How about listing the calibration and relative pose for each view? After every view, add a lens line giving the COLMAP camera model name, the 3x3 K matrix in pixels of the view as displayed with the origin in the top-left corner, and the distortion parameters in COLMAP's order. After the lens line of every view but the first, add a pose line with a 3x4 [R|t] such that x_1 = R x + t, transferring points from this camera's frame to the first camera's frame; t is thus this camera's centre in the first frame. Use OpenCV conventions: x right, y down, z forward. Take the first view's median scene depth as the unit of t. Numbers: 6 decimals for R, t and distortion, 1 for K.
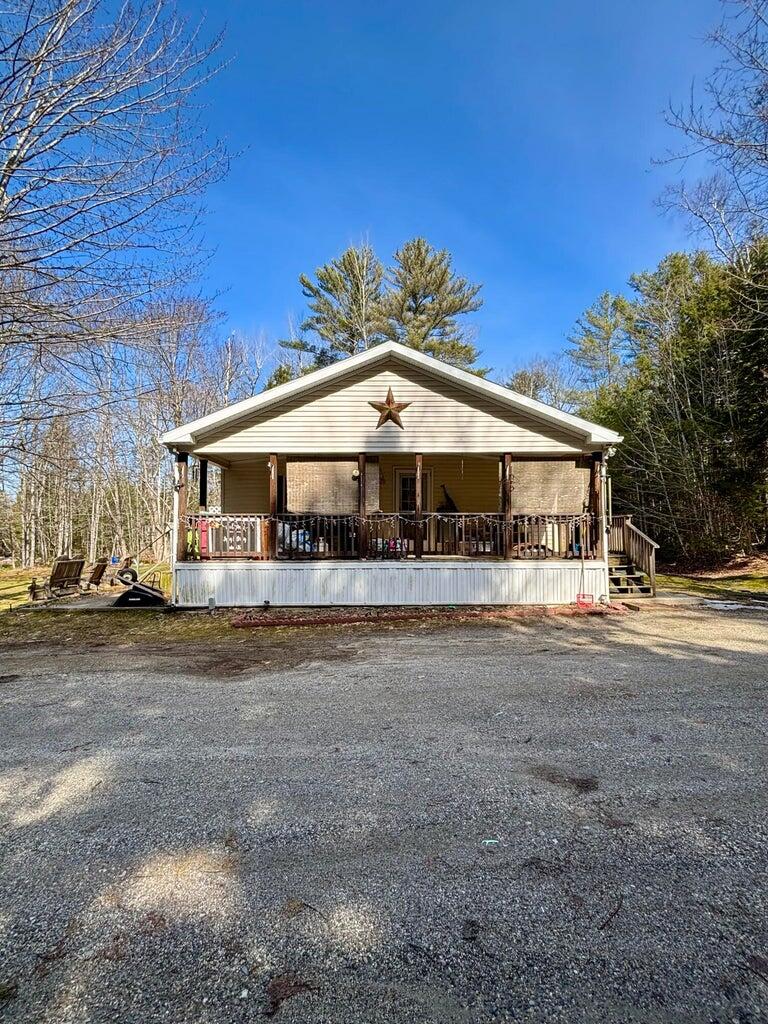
lens RADIAL K [[477.8, 0, 384.0], [0, 477.8, 512.0], [0, 0, 1]] dist [0.003553, 0.000023]
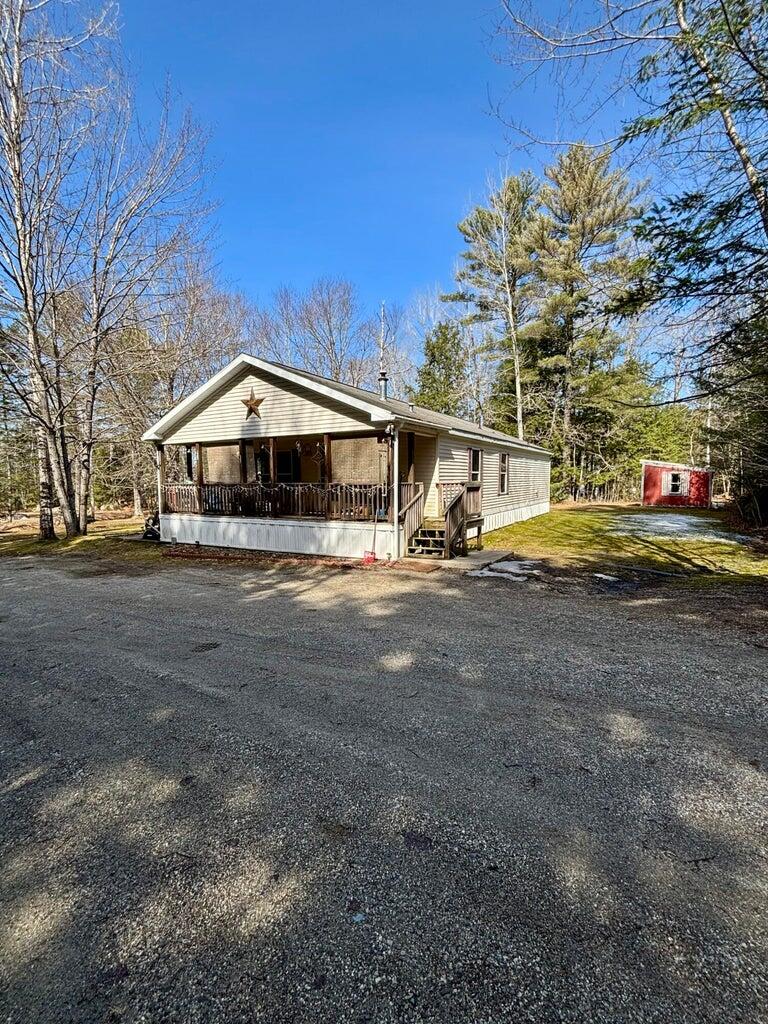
lens RADIAL K [[477.8, 0, 384.0], [0, 477.8, 512.0], [0, 0, 1]] dist [0.003553, 0.000023]
pose [[0.870542, 0.029698, -0.491197, 0.991426], [0.027002, 0.993790, 0.107941, -0.051615], [0.491353, -0.107231, 0.864335, -0.001657]]
